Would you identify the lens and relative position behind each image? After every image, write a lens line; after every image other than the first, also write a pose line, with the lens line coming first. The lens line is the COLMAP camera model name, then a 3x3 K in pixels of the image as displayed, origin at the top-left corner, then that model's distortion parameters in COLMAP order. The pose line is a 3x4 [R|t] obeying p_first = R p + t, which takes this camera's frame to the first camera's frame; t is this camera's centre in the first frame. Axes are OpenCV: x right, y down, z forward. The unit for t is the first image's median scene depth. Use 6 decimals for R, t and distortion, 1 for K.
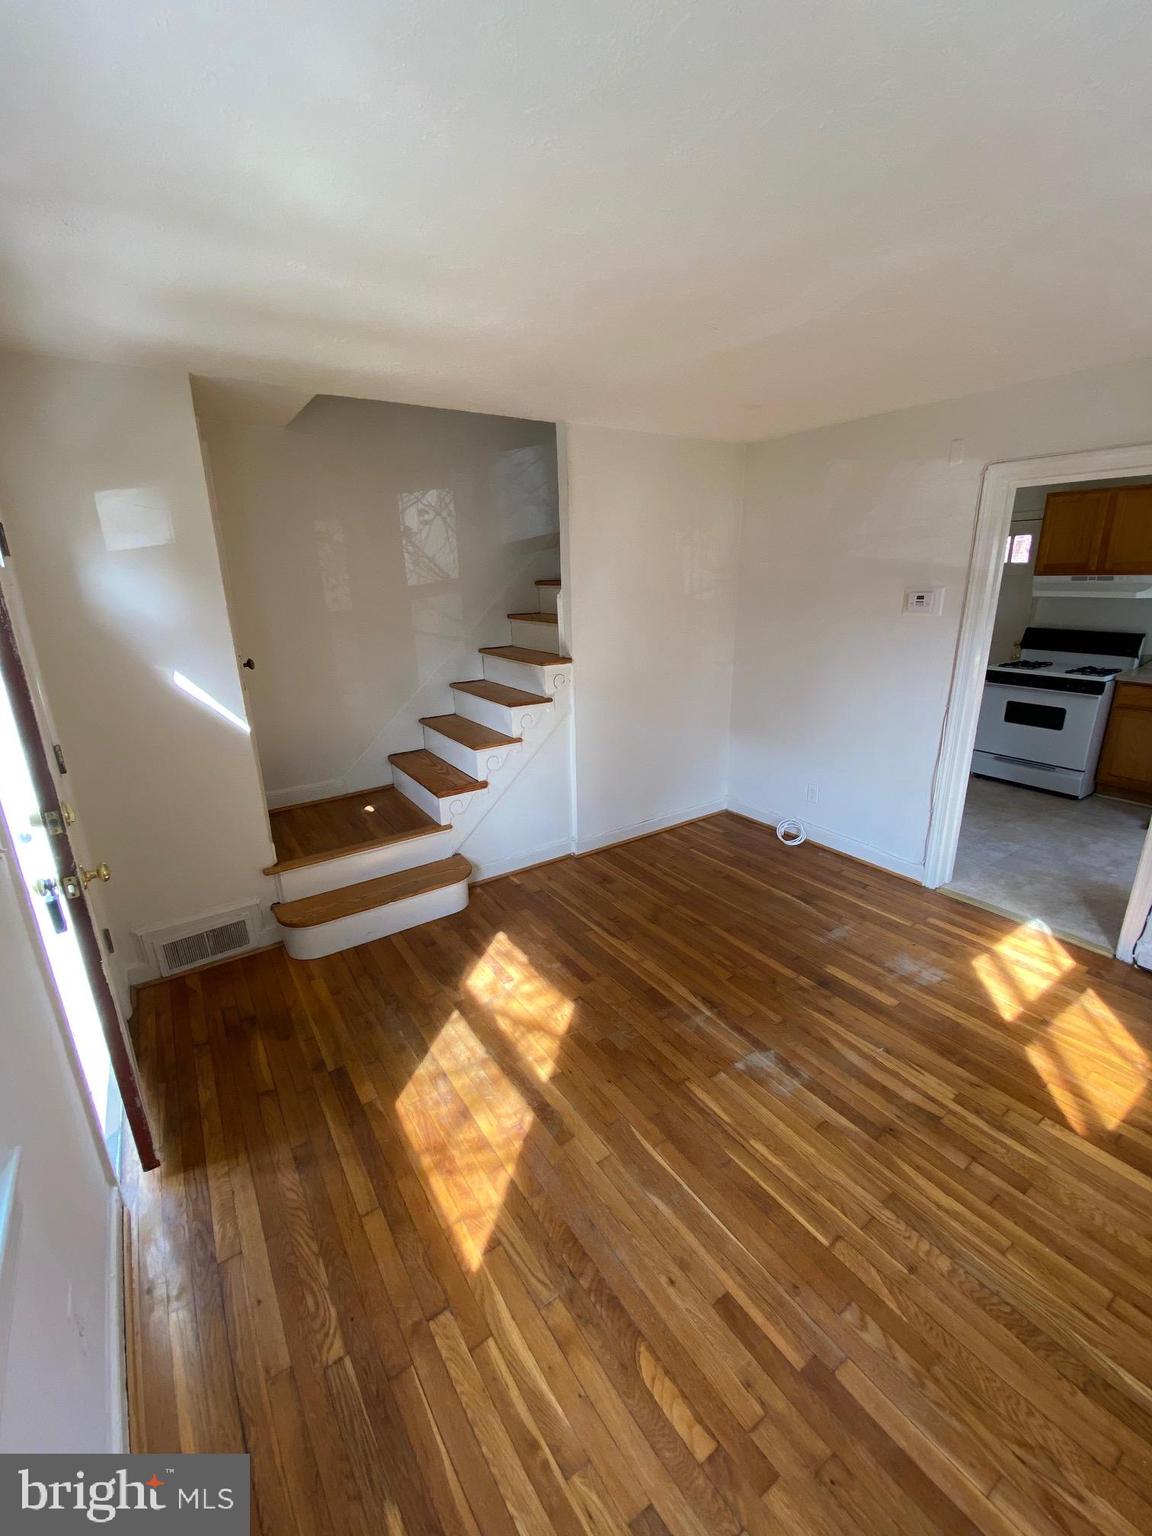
lens RADIAL K [[630.4, 0, 576.0], [0, 630.4, 768.0], [0, 0, 1]] dist [0.065389, -0.040676]
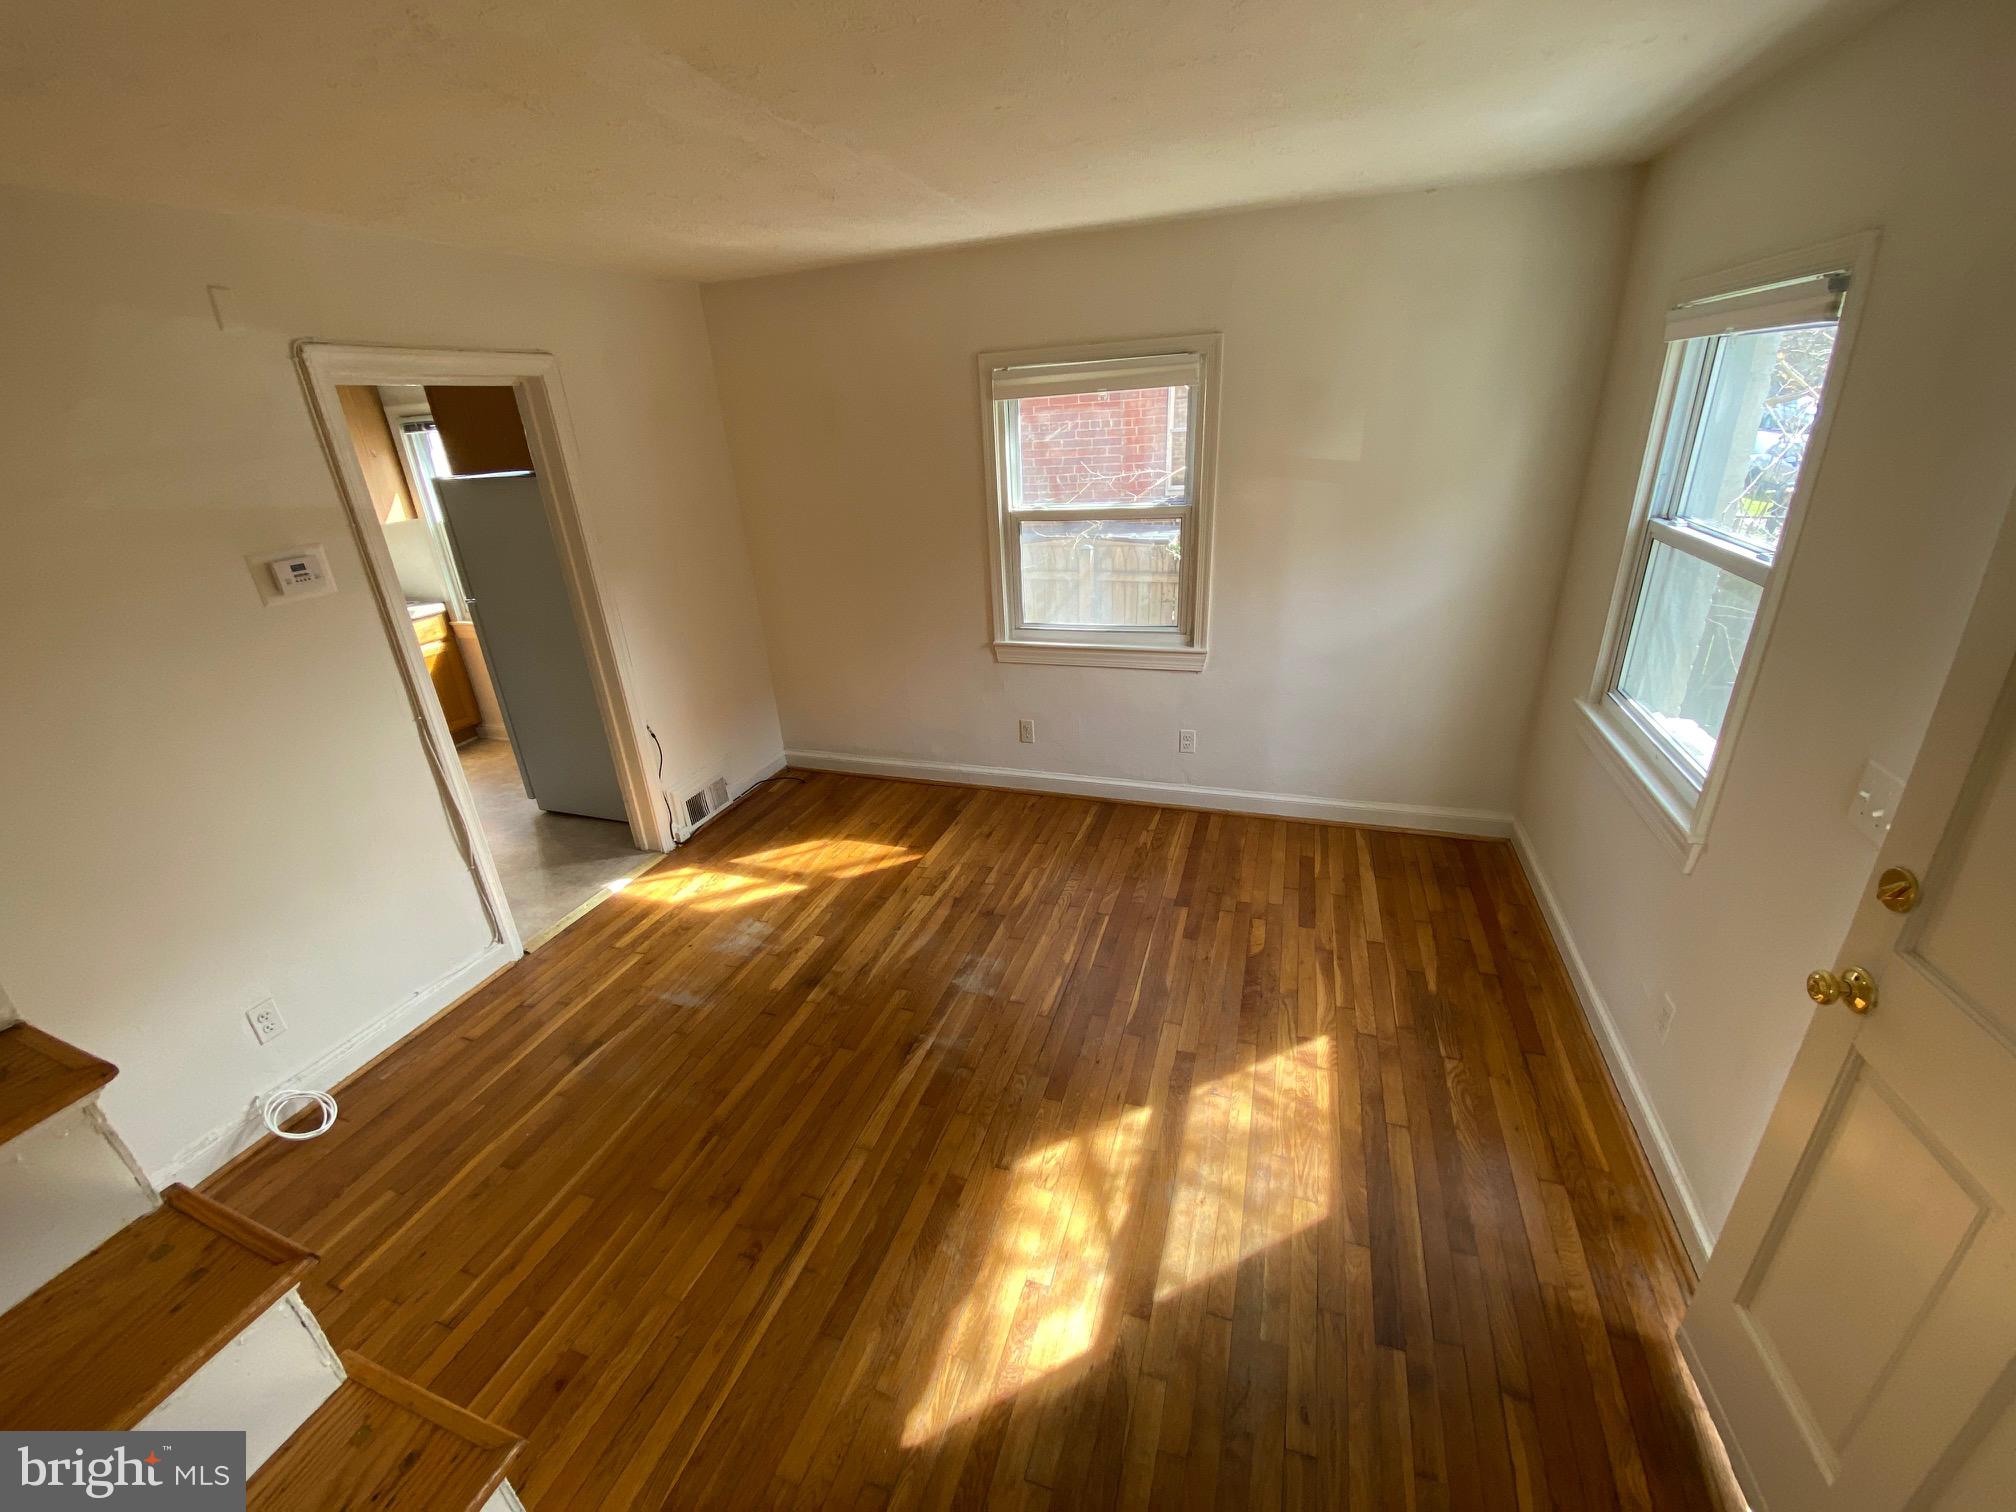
lens RADIAL K [[827.4, 0, 1008.0], [0, 827.4, 756.0], [0, 0, 1]] dist [0.065389, -0.040676]
pose [[-0.604743, -0.256211, 0.754084, -0.546367], [0.296167, 0.806590, 0.511563, -0.407655], [-0.739305, 0.532699, -0.411899, 1.163764]]
